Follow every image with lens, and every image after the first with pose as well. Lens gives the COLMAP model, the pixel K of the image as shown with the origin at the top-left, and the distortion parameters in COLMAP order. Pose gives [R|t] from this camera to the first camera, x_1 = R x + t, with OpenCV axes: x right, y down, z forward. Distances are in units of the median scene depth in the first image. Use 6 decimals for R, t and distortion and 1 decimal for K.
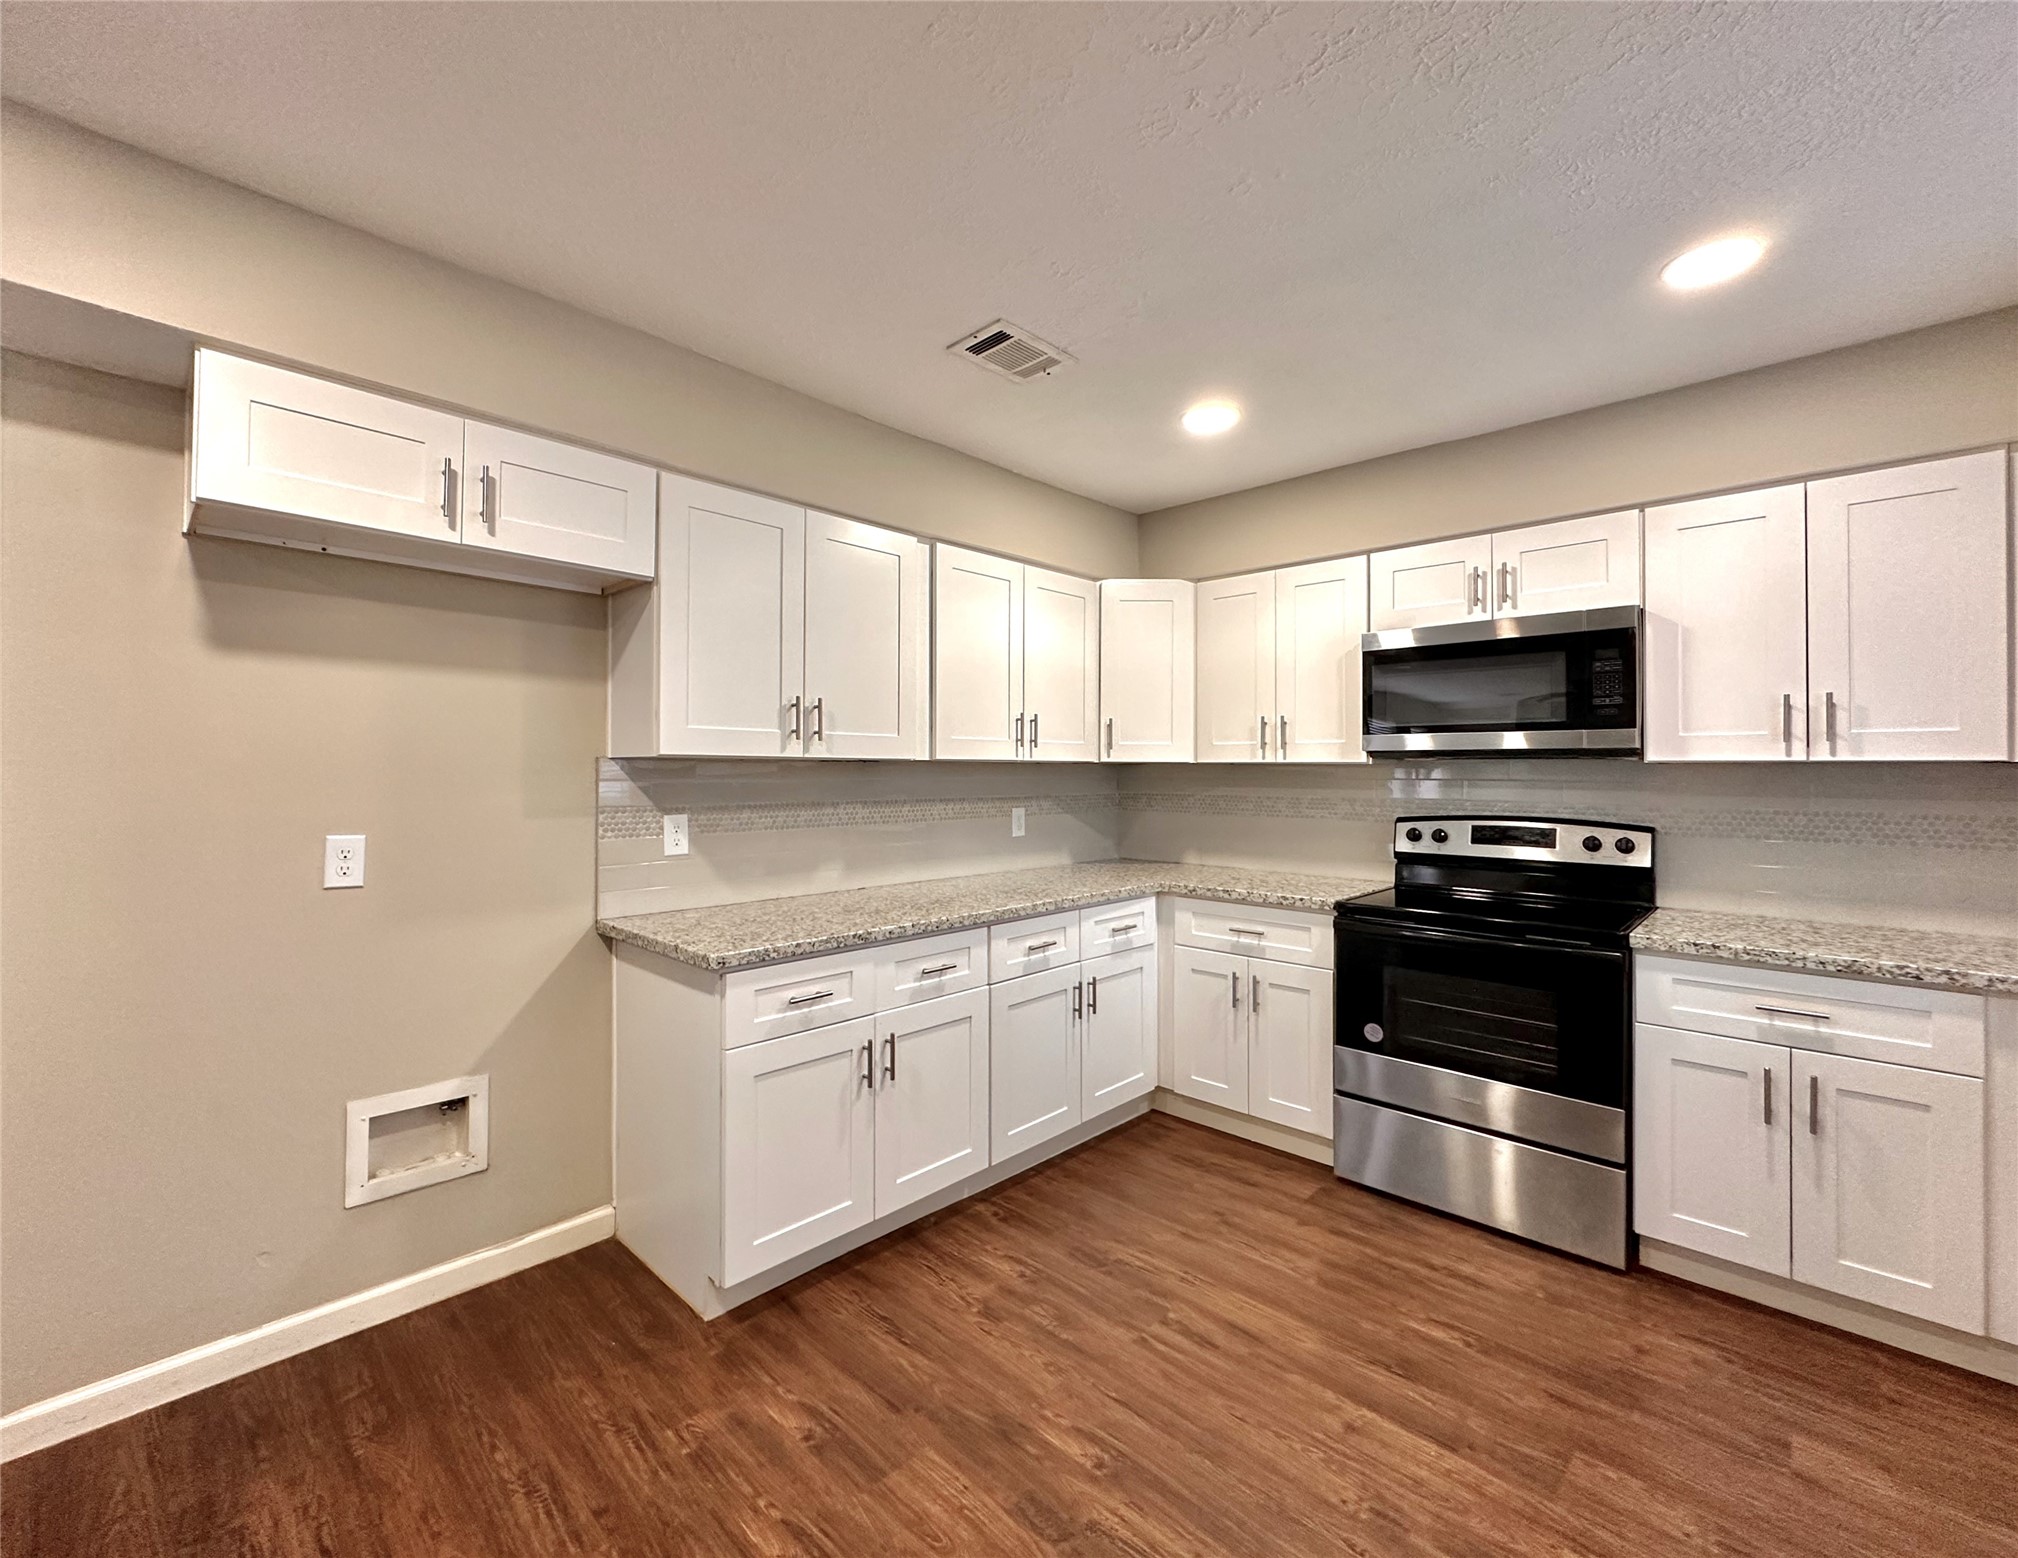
lens RADIAL K [[831.2, 0, 959.2], [0, 831.2, 766.1], [0, 0, 1]] dist [-0.010294, 0.002464]
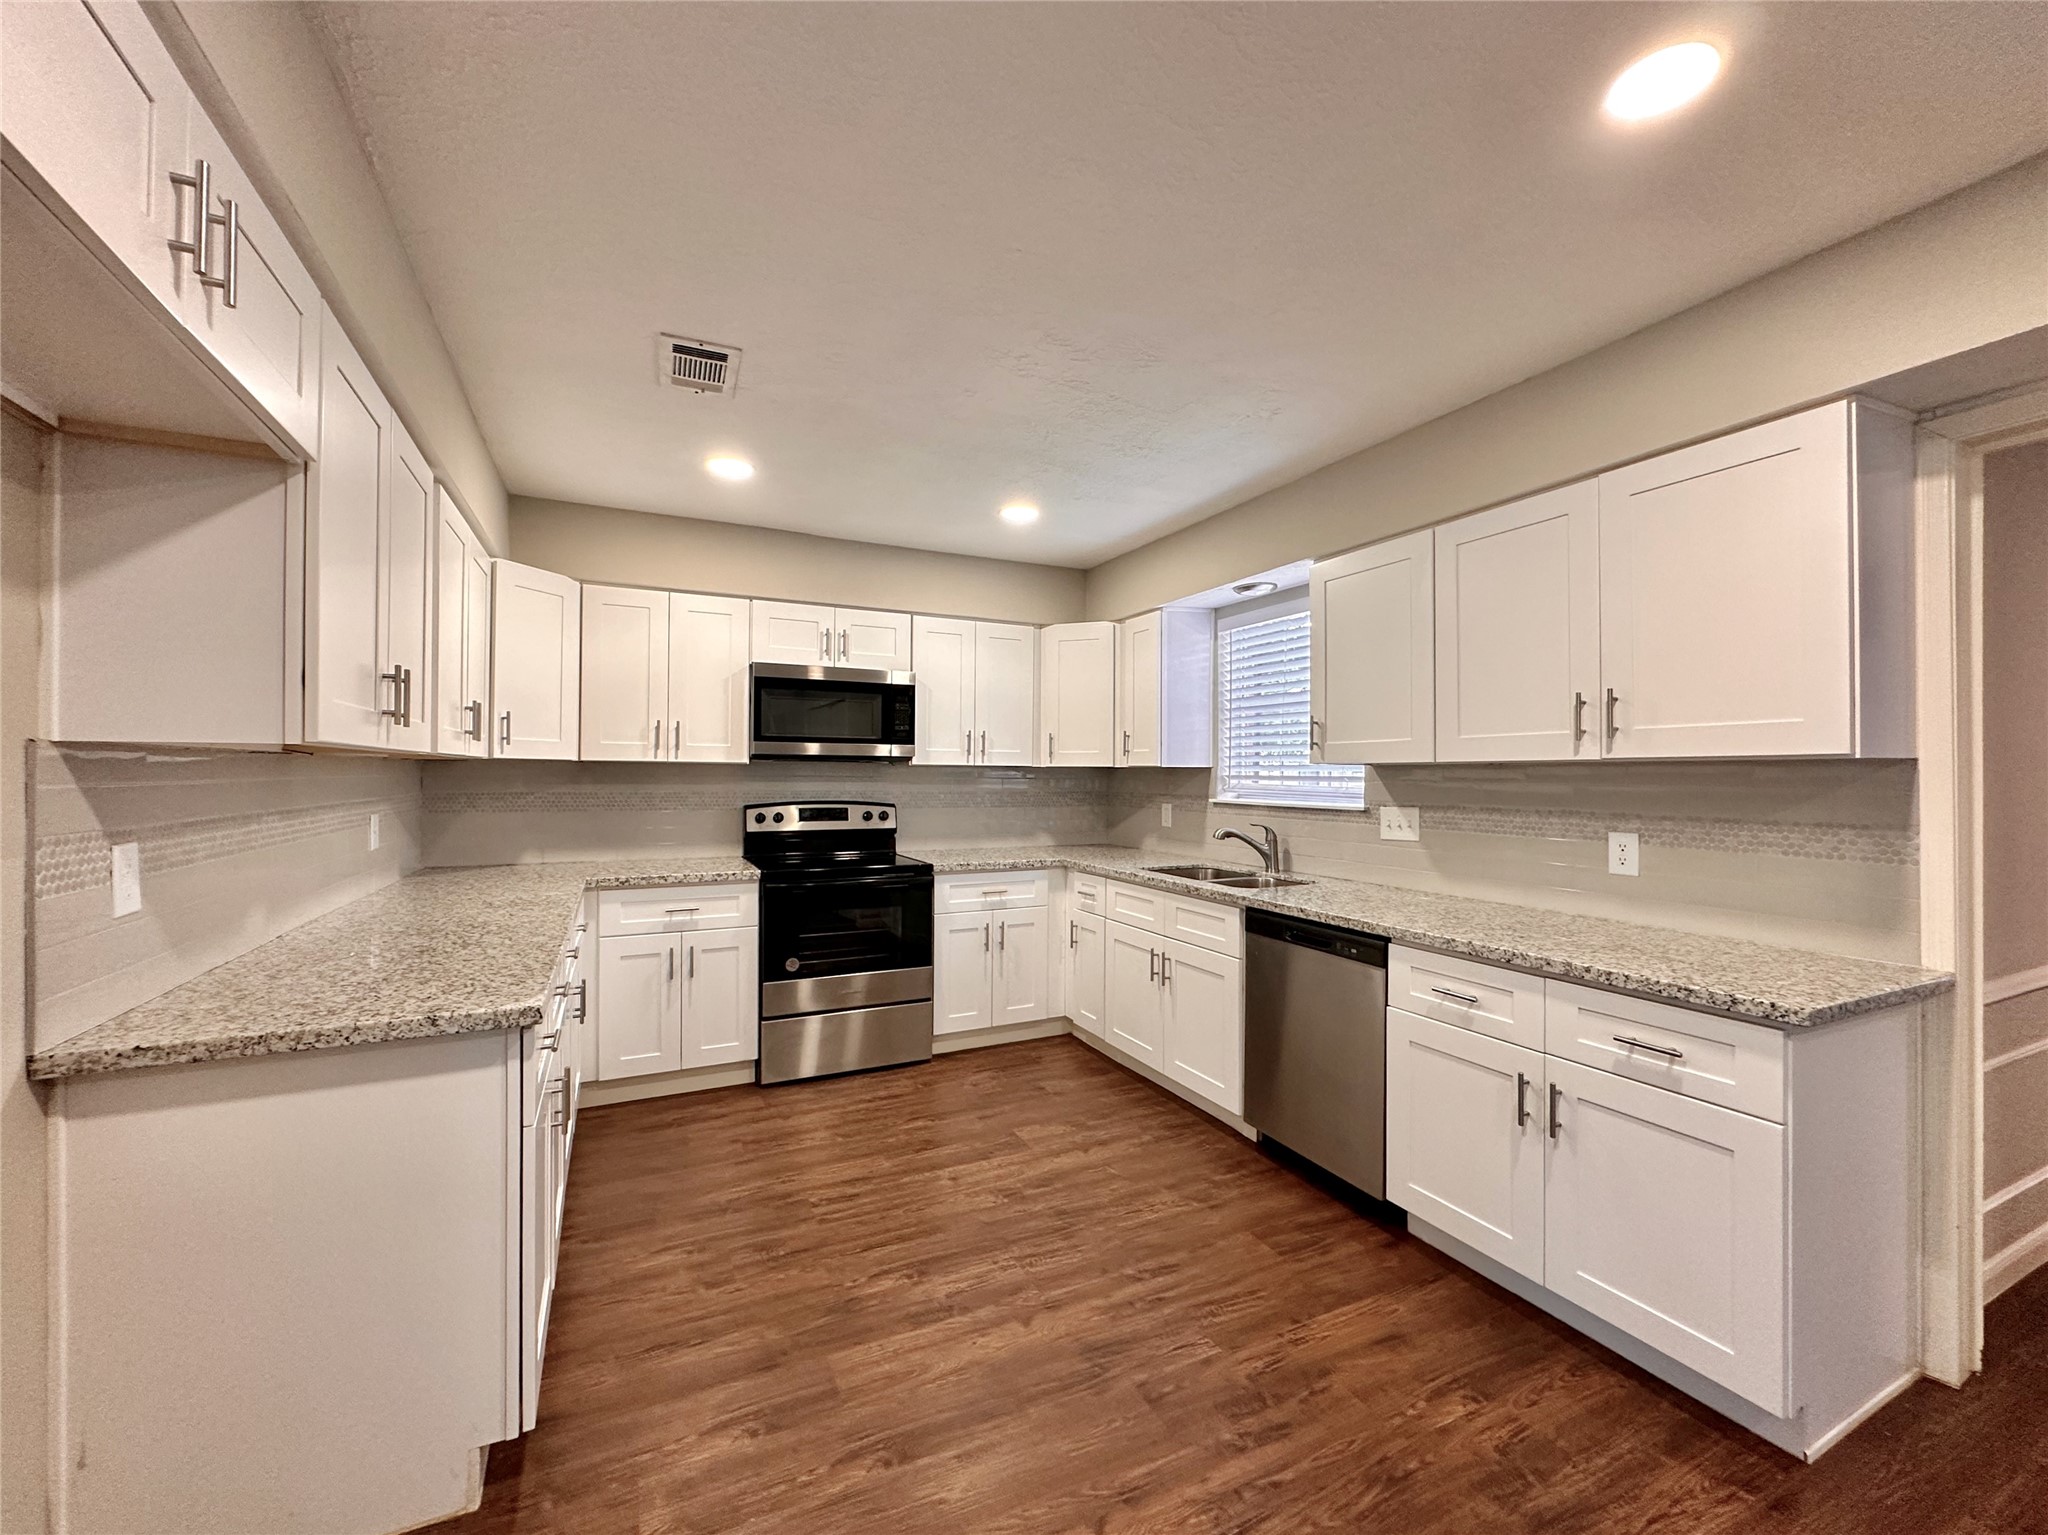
lens RADIAL K [[821.3, 0, 972.7], [0, 821.3, 772.9], [0, 0, 1]] dist [-0.004733, 0.001600]
pose [[0.361564, -0.000955, 0.932347, -0.696346], [-0.009850, 0.999940, 0.004845, 0.002154], [-0.932295, -0.010936, 0.361533, 0.275506]]
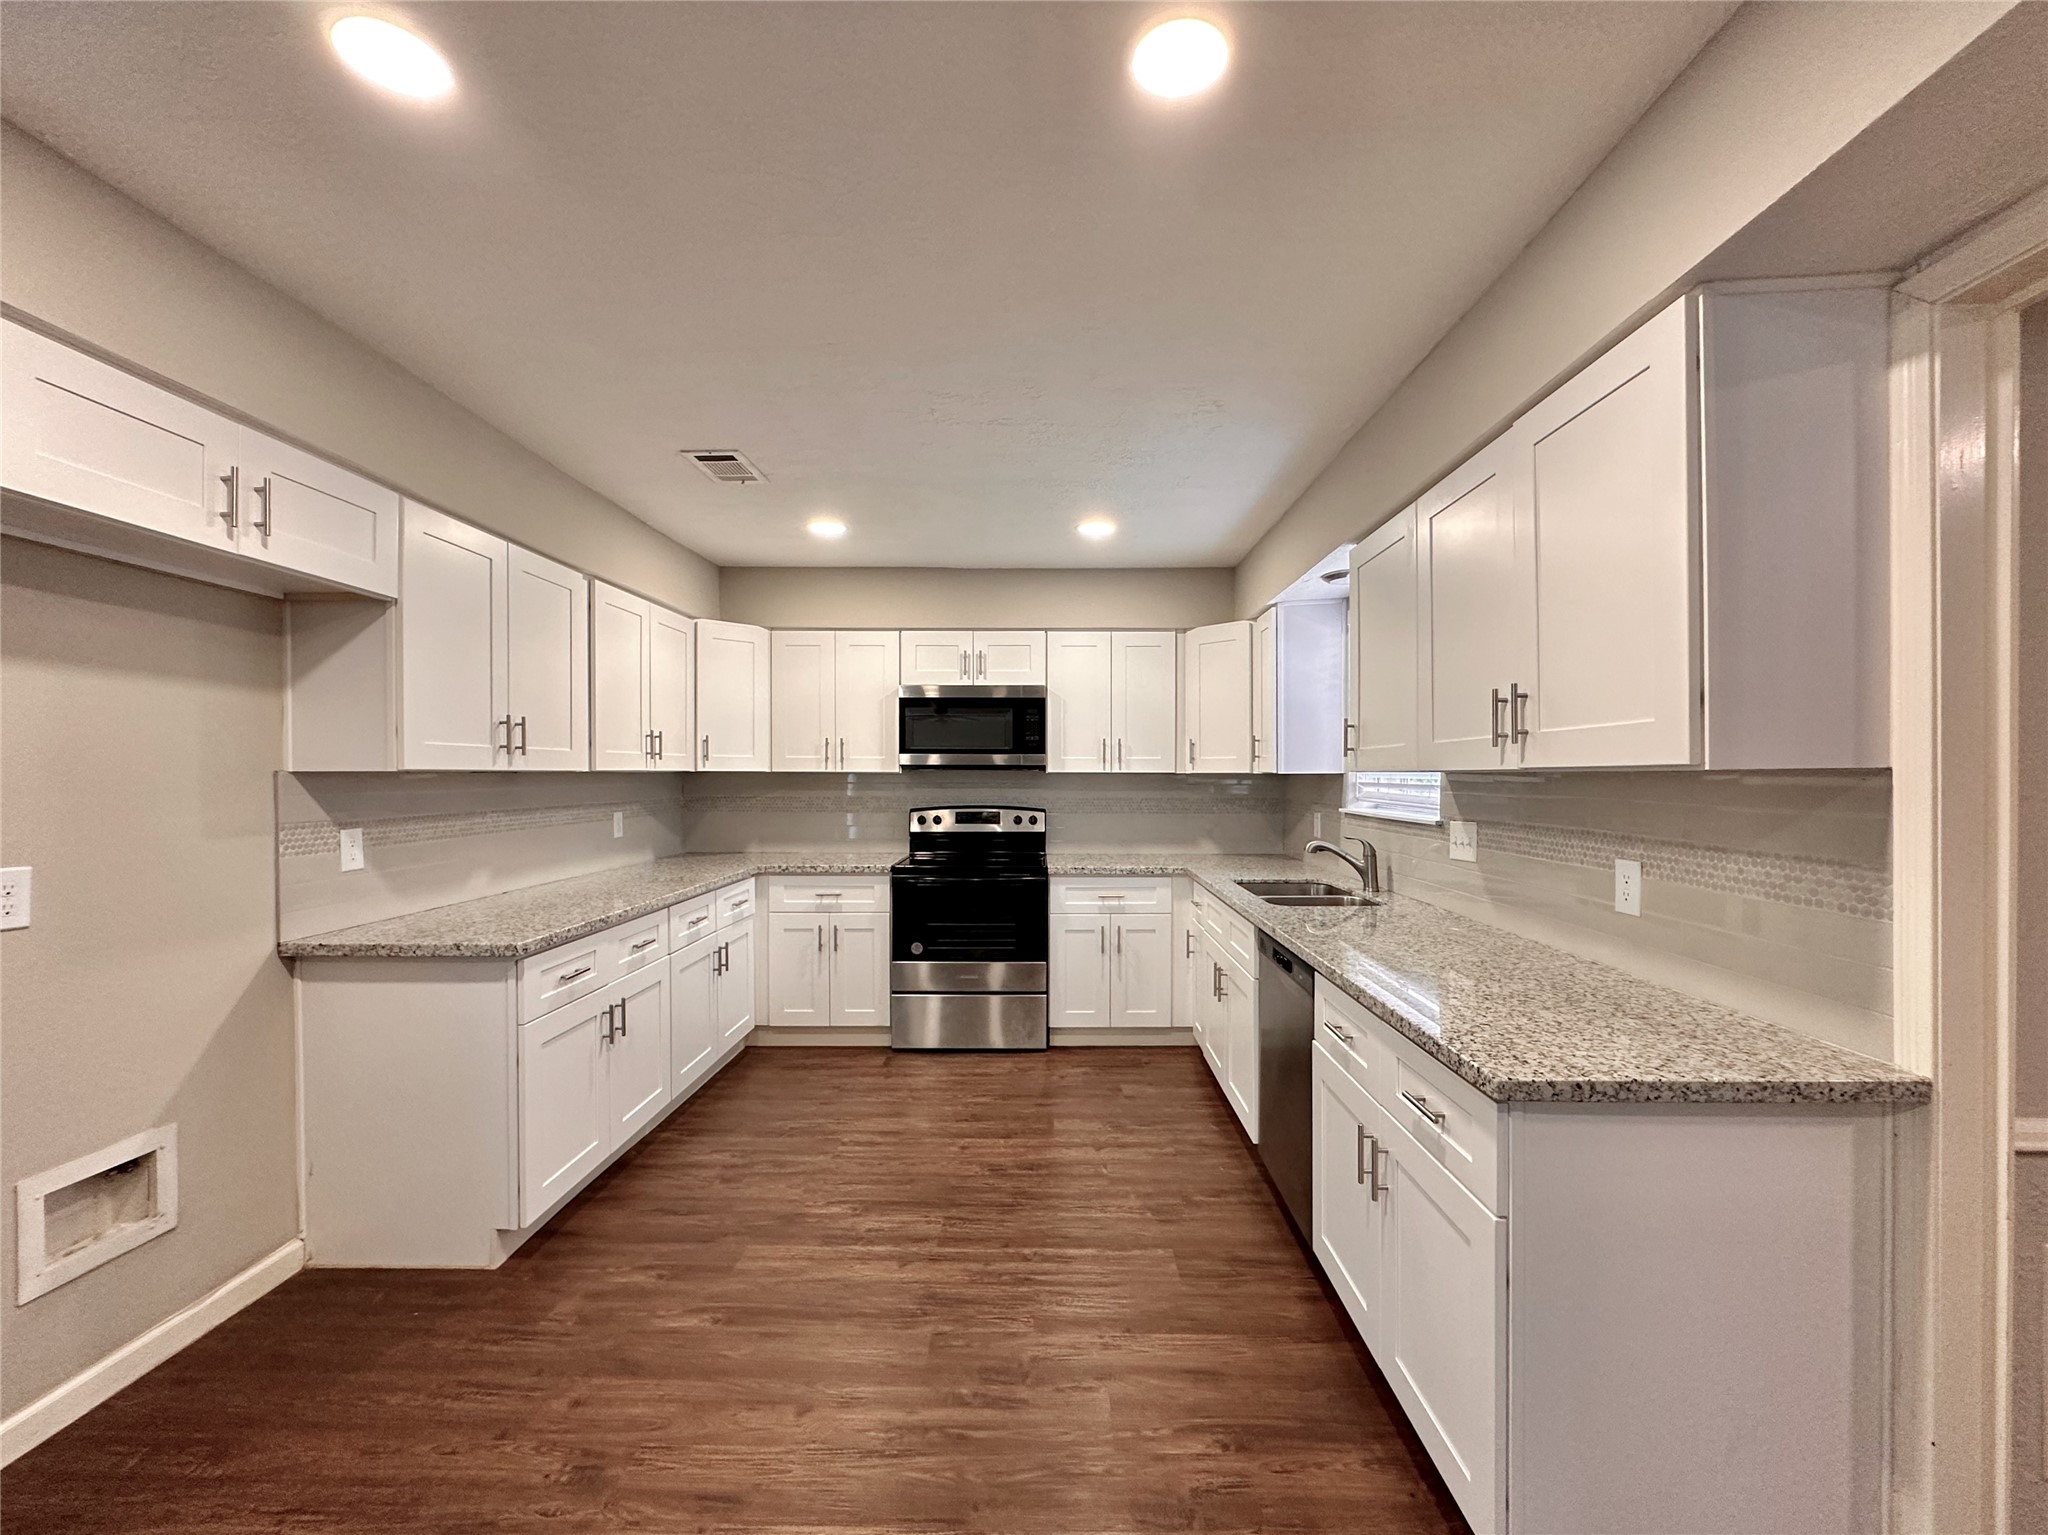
lens RADIAL K [[821.3, 0, 997.1], [0, 821.3, 784.0], [0, 0, 1]] dist [-0.004733, 0.001600]
pose [[0.732559, -0.012138, 0.680595, -0.469199], [-0.001158, 0.999817, 0.019078, -0.014533], [-0.680702, -0.014764, 0.732411, -0.237811]]
